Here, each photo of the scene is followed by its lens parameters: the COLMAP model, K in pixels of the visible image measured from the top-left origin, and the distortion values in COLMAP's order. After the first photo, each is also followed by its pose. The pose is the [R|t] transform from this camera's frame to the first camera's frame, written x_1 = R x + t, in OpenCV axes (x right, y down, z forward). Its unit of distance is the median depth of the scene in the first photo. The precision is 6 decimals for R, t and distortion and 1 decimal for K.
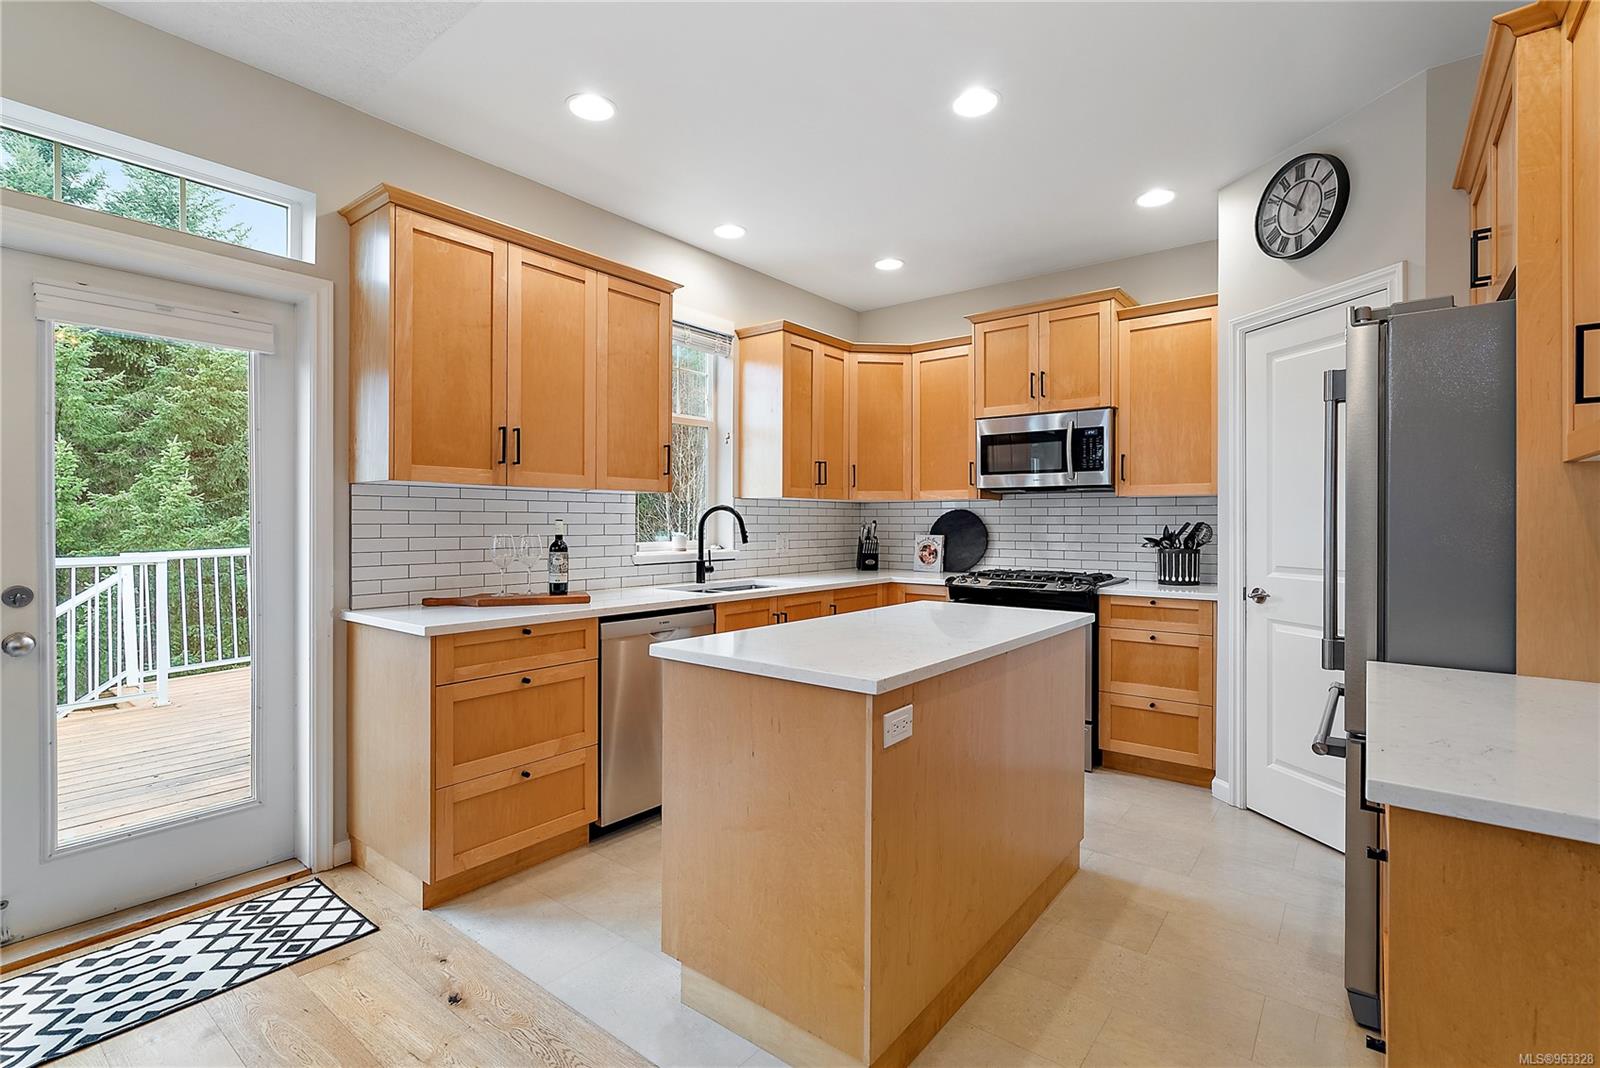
lens RADIAL K [[731.5, 0, 794.9], [0, 731.5, 528.2], [0, 0, 1]] dist [-0.004544, 0.002534]
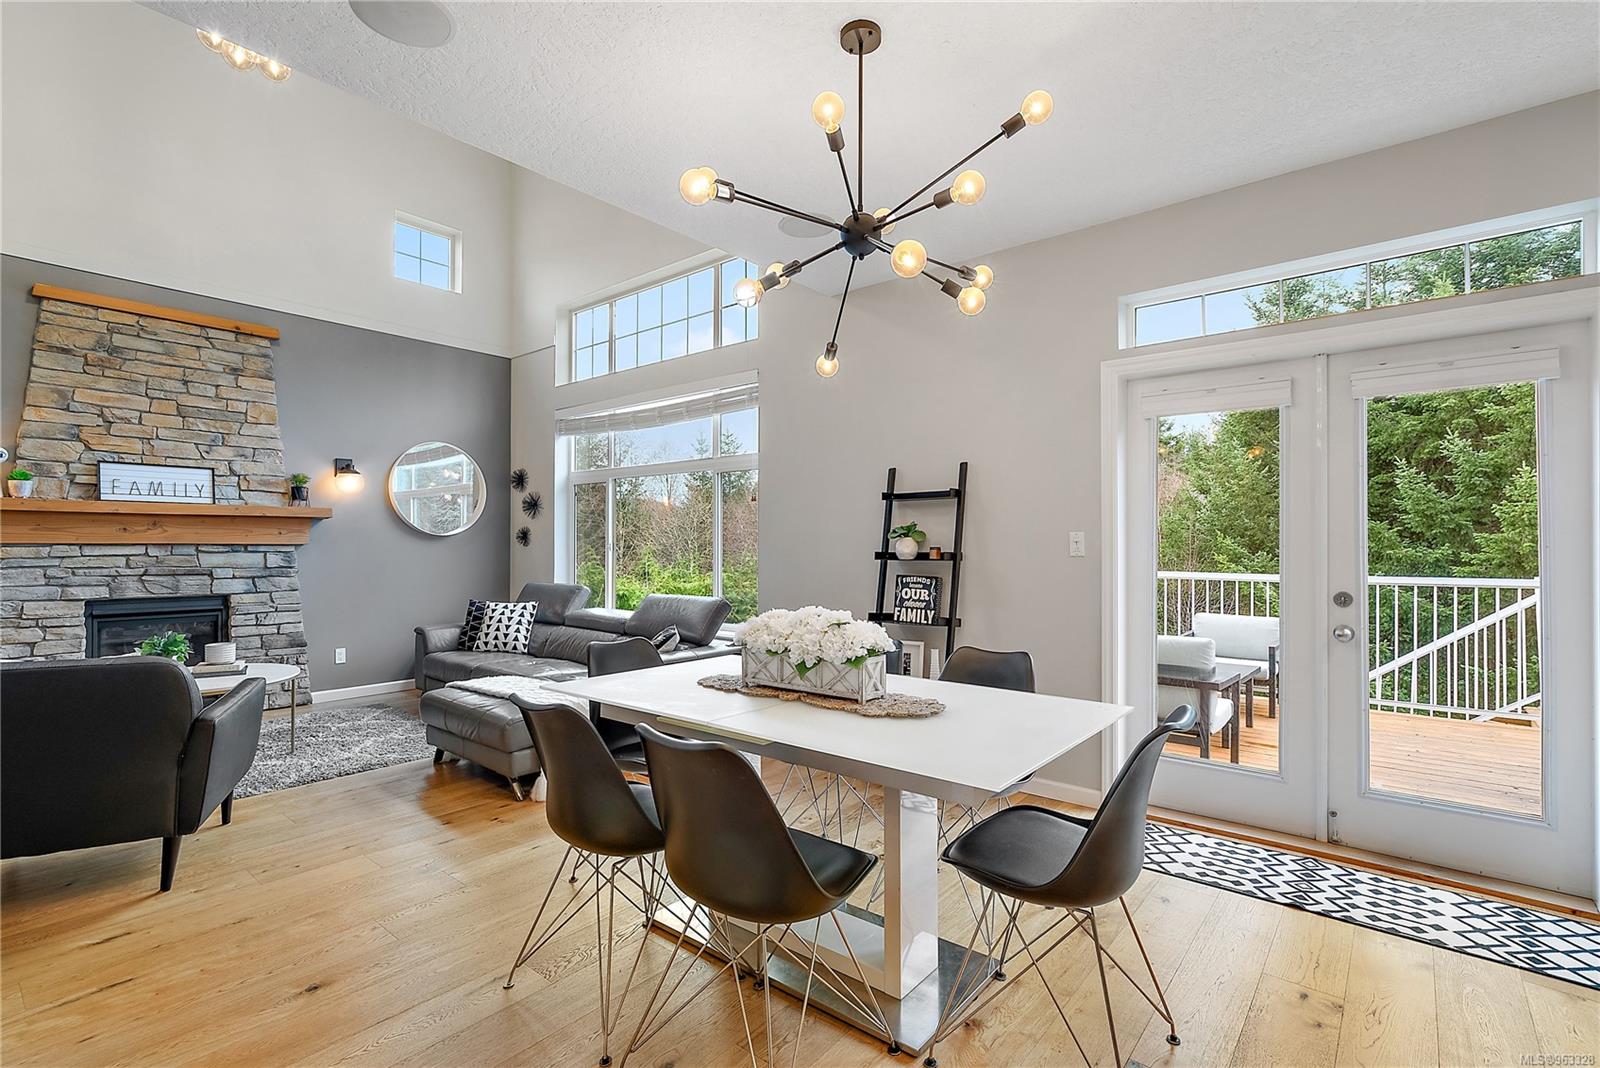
lens RADIAL K [[731.5, 0, 798.5], [0, 731.5, 537.4], [0, 0, 1]] dist [-0.004544, 0.002534]
pose [[-0.022984, -0.012050, -0.999663, 0.193758], [-0.006717, 0.999907, -0.011899, -0.000676], [0.999713, 0.006441, -0.023063, -0.009079]]
